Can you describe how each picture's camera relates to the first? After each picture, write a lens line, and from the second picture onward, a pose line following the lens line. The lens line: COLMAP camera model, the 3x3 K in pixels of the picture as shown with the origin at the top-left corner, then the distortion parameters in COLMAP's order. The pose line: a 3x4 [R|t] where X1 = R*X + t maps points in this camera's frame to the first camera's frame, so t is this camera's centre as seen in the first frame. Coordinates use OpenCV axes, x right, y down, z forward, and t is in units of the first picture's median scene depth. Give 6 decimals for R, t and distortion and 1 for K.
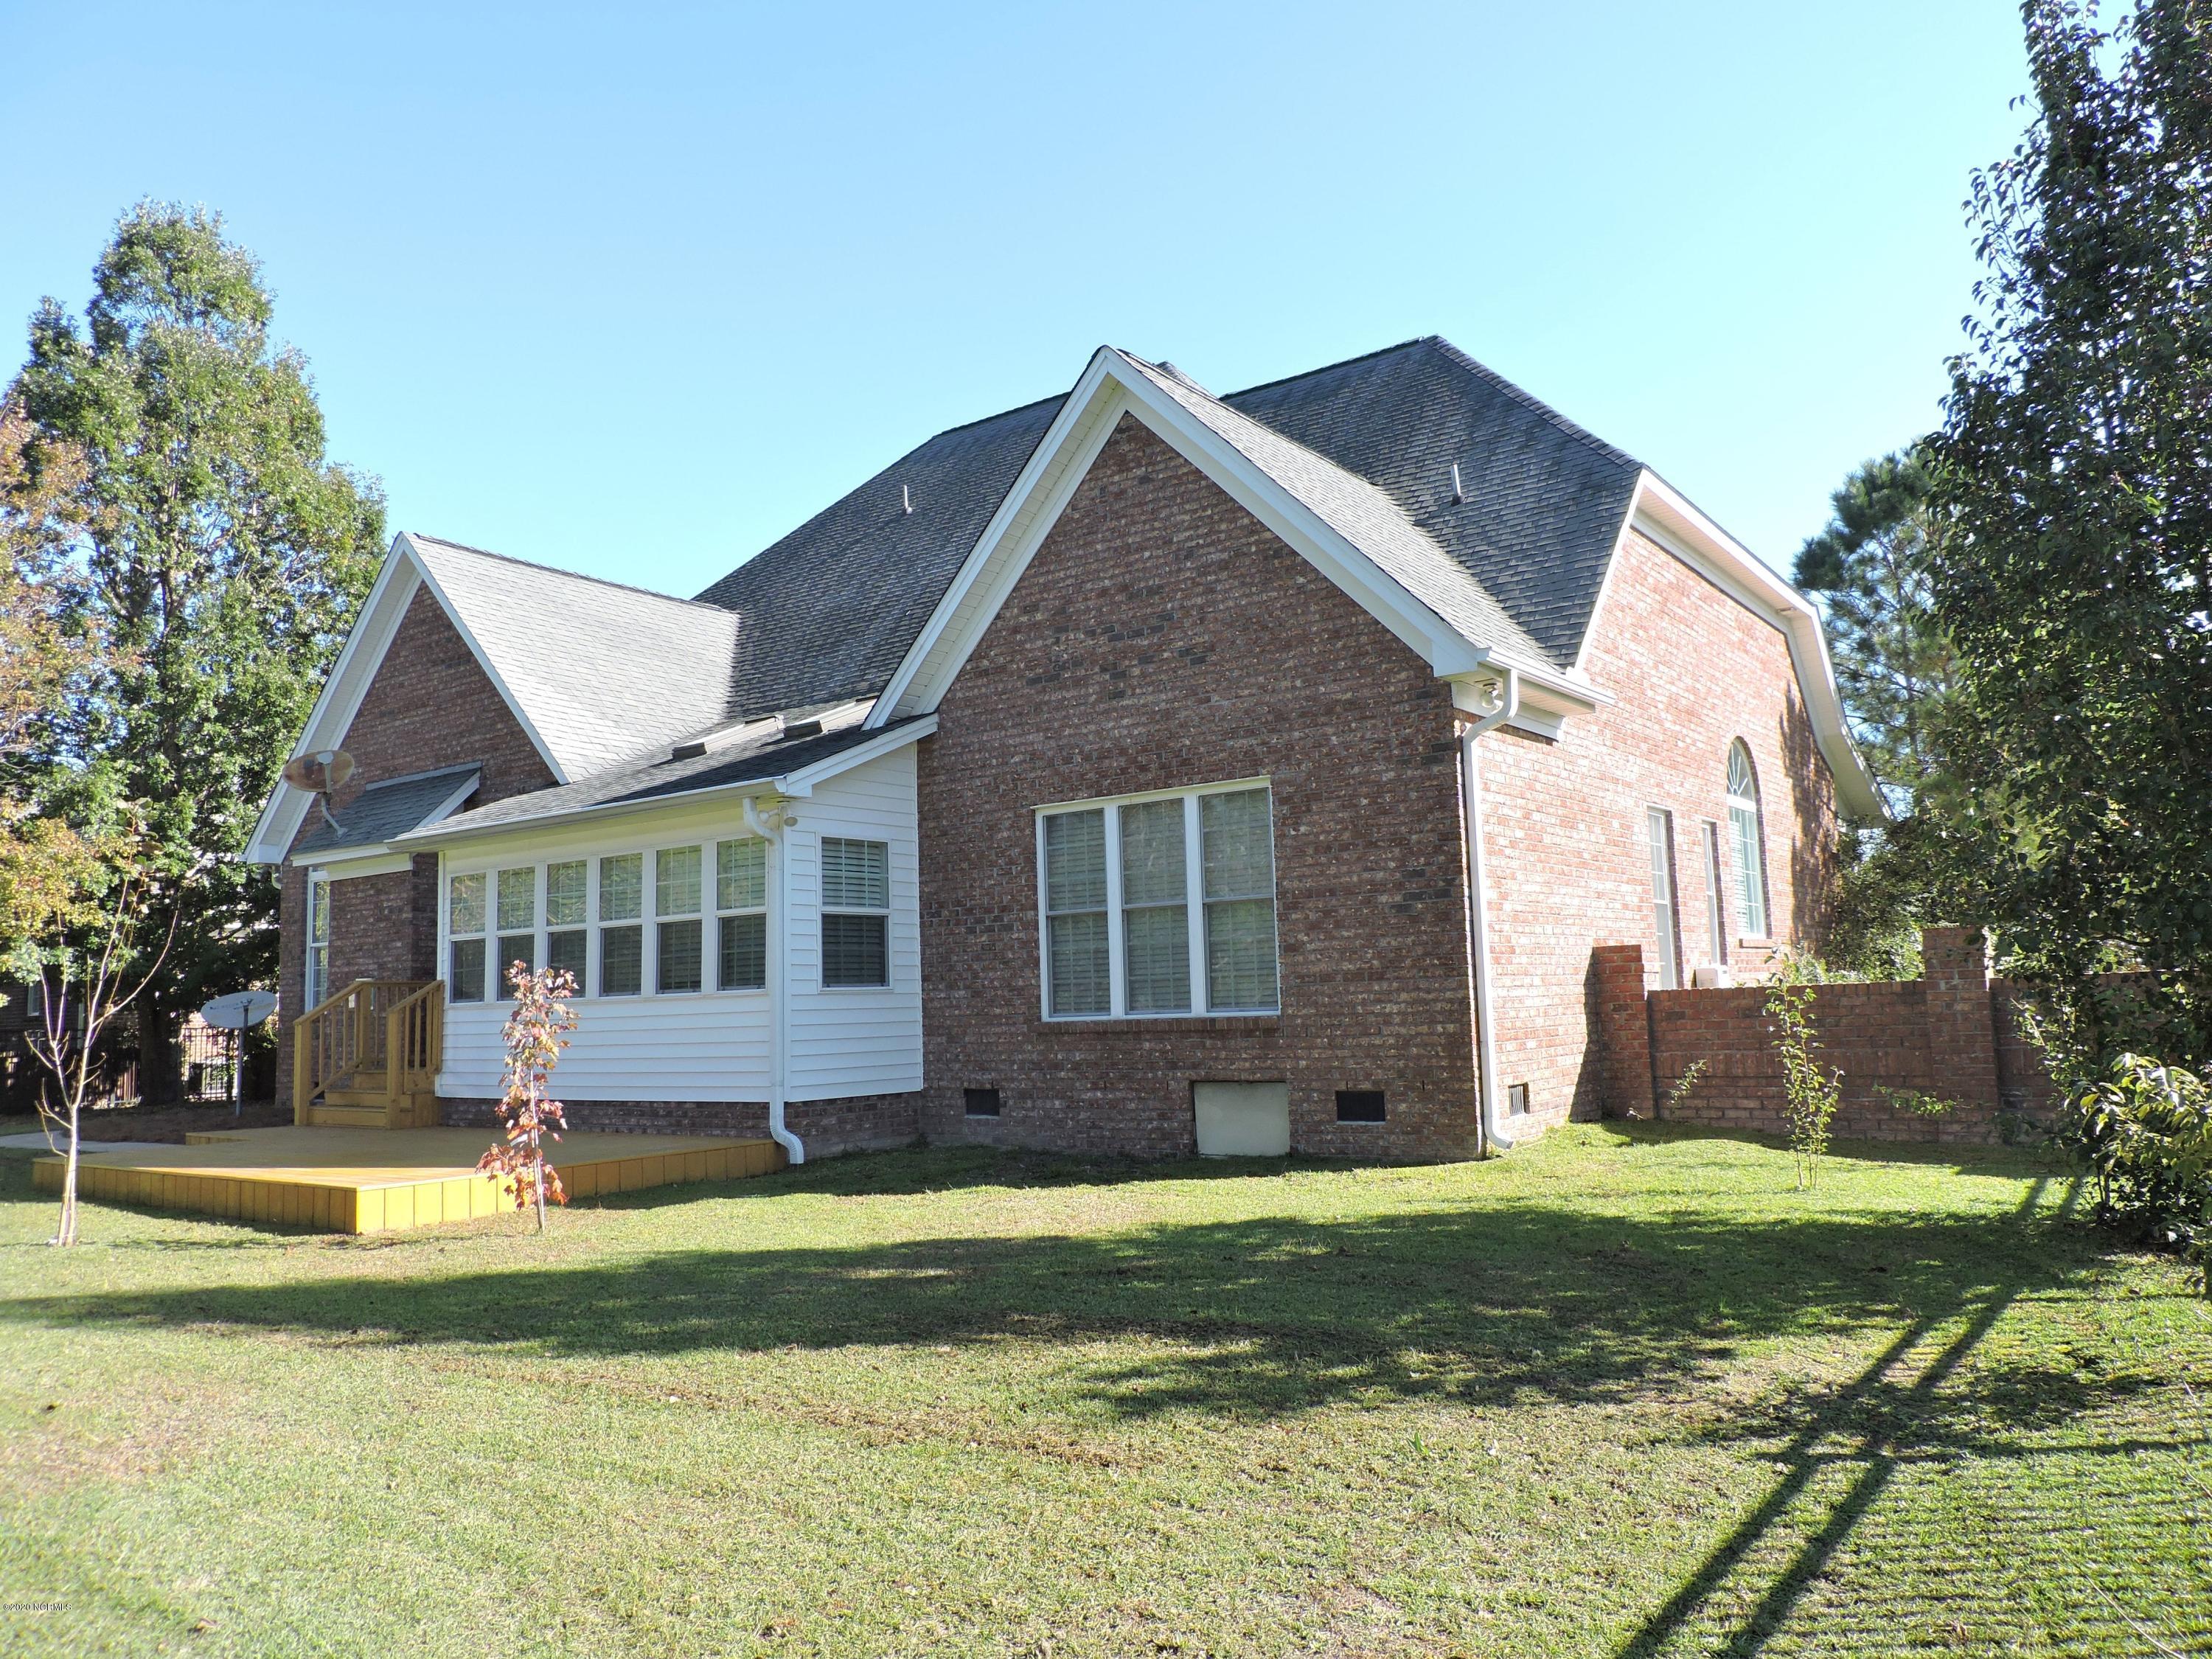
lens RADIAL K [[1556.6, 0, 1107.5], [0, 1556.6, 838.2], [0, 0, 1]] dist [-0.030677, 0.011824]
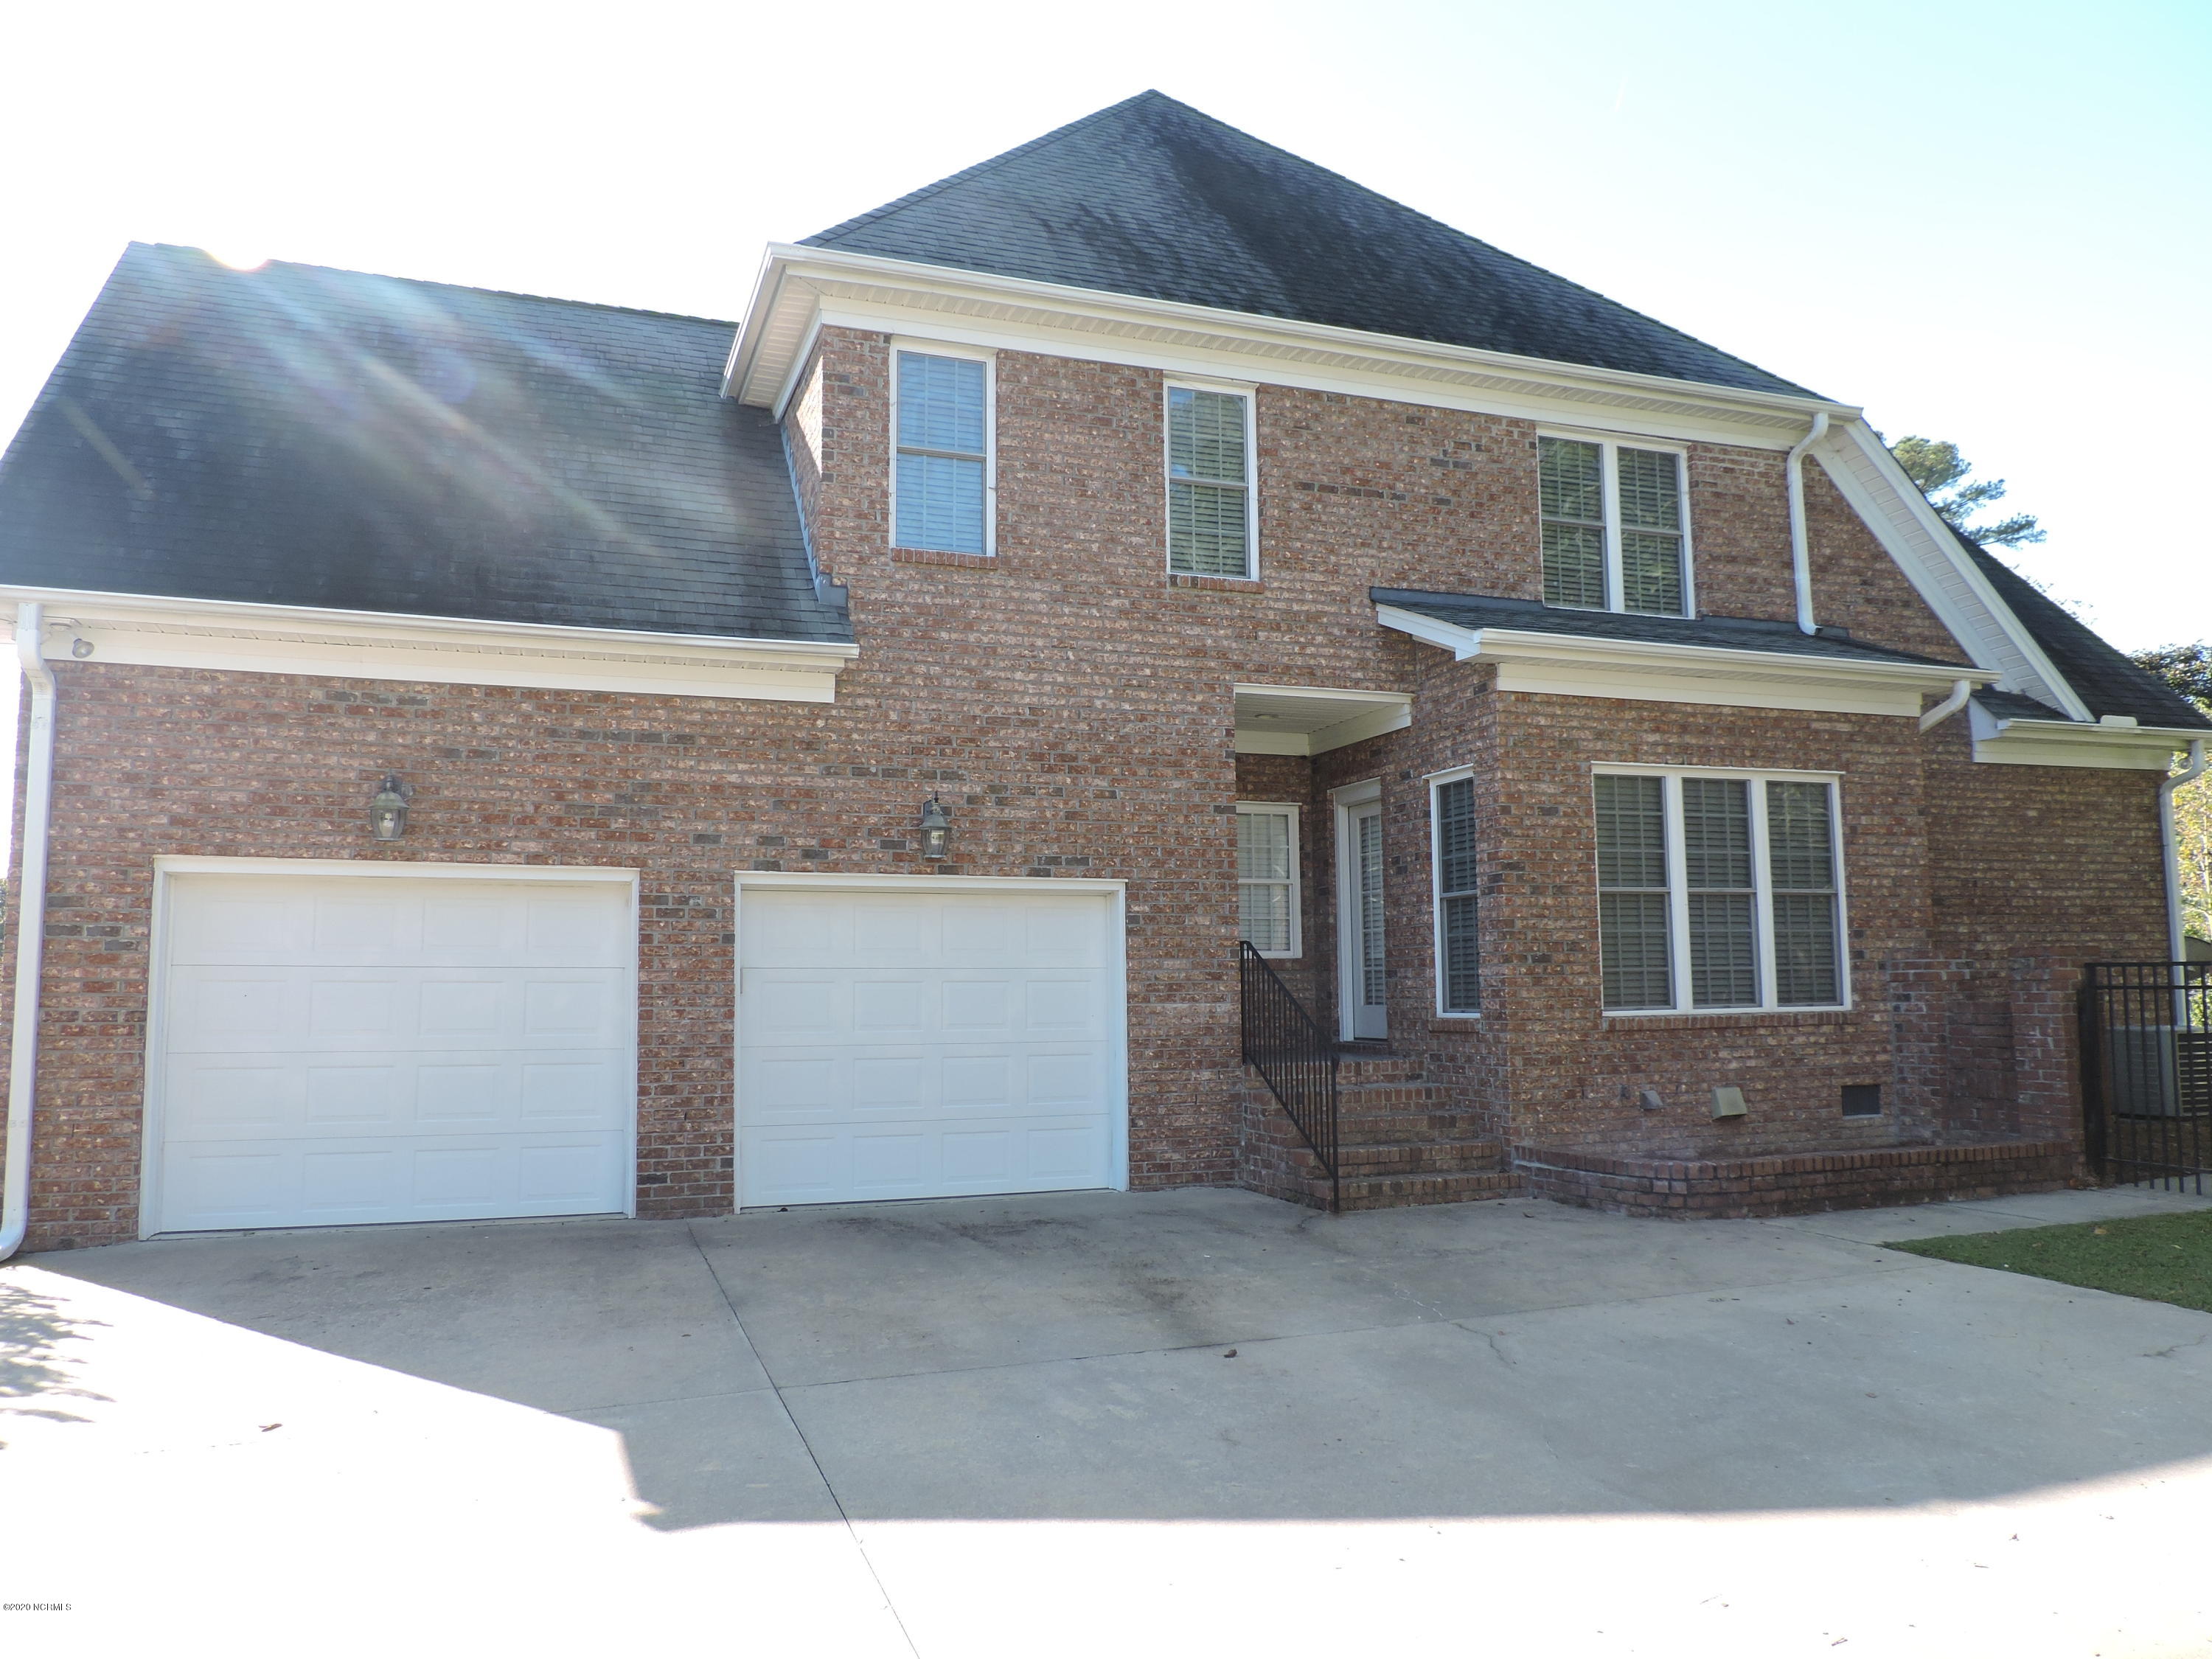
lens RADIAL K [[1556.6, 0, 1111.9], [0, 1556.6, 810.0], [0, 0, 1]] dist [-0.030677, 0.011824]
pose [[0.553014, 0.119861, 0.824505, -1.173721], [-0.096273, 0.992162, -0.079661, 0.129954], [-0.827591, -0.035324, 0.560219, 0.987566]]
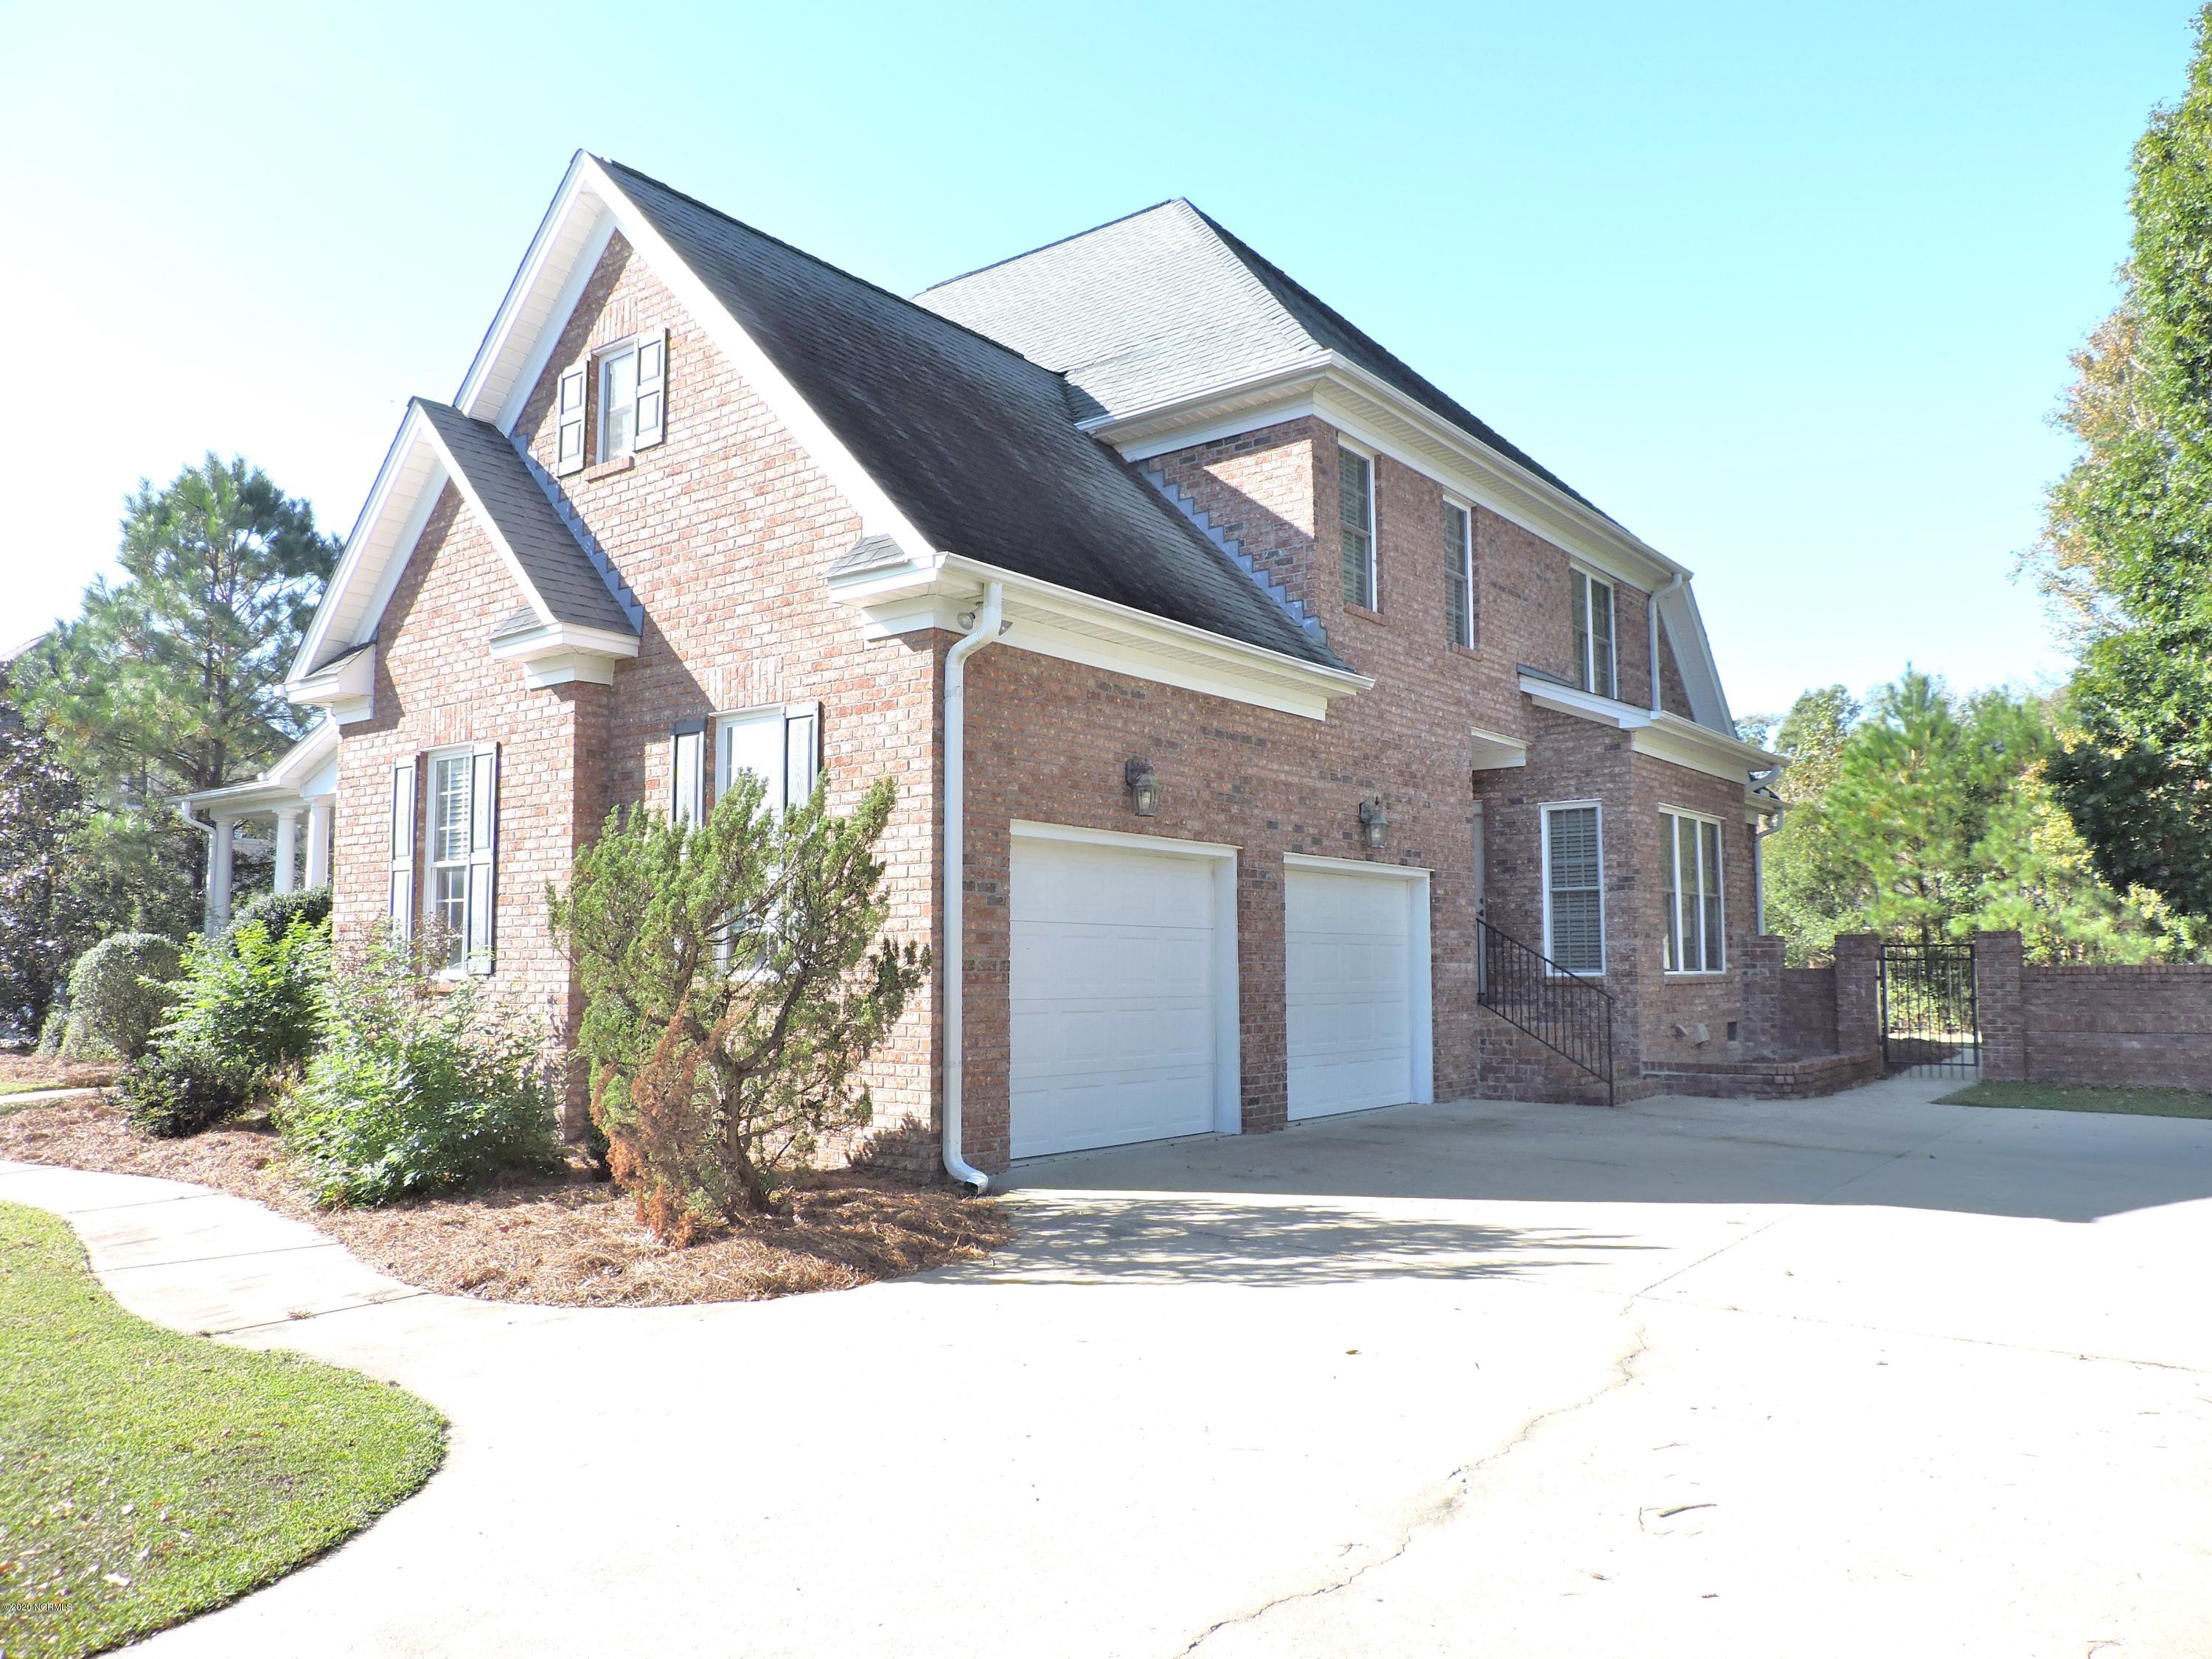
lens RADIAL K [[1556.6, 0, 1123.7], [0, 1556.6, 832.9], [0, 0, 1]] dist [-0.030677, 0.011824]
pose [[0.029969, 0.113765, 0.993056, -1.750503], [-0.107655, 0.988090, -0.109947, 0.254959], [-0.993737, -0.103612, 0.041859, 1.880273]]
